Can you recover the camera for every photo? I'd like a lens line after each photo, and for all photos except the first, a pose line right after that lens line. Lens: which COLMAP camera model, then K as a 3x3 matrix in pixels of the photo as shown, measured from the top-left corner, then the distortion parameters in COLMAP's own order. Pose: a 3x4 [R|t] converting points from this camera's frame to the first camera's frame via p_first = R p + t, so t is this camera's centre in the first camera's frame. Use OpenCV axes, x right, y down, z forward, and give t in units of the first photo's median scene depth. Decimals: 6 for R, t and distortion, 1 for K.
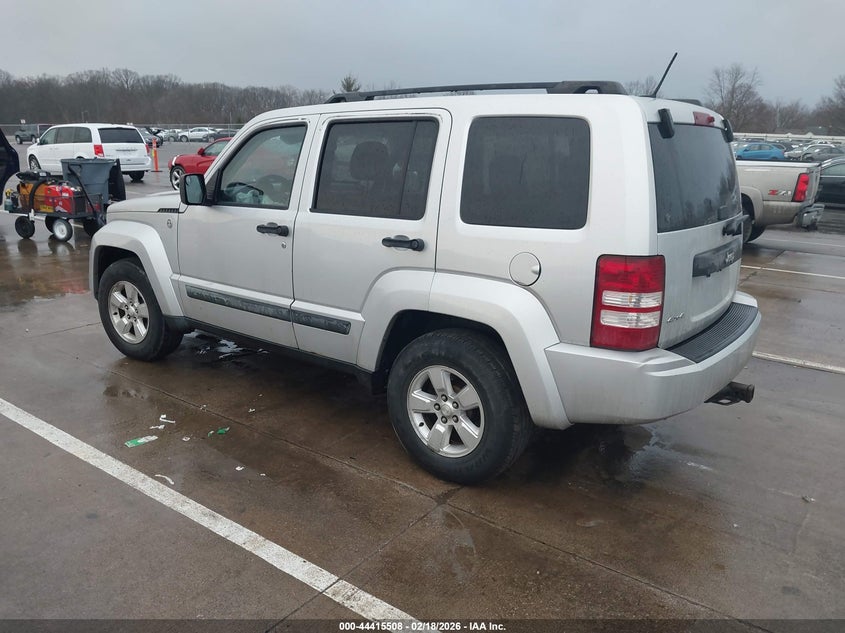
lens RADIAL K [[666.9, 0, 422.5], [0, 666.9, 316.5], [0, 0, 1]] dist [-0.005587, -0.011464]
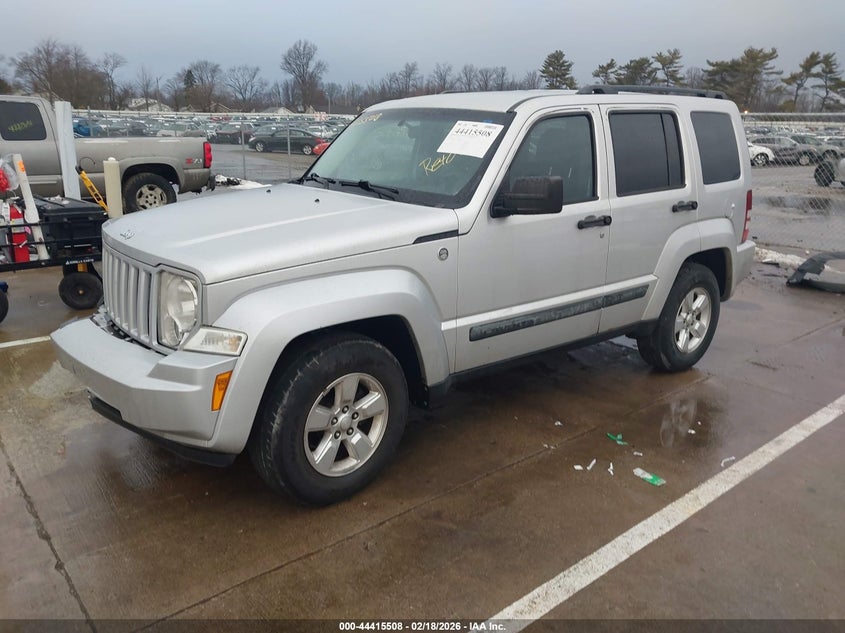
lens RADIAL K [[666.9, 0, 422.5], [0, 666.9, 316.5], [0, 0, 1]] dist [-0.005587, -0.011464]
pose [[0.256090, -0.288321, 0.922653, -1.348160], [0.240995, 0.943387, 0.227910, -0.310122], [-0.936130, 0.163990, 0.311076, 1.040280]]
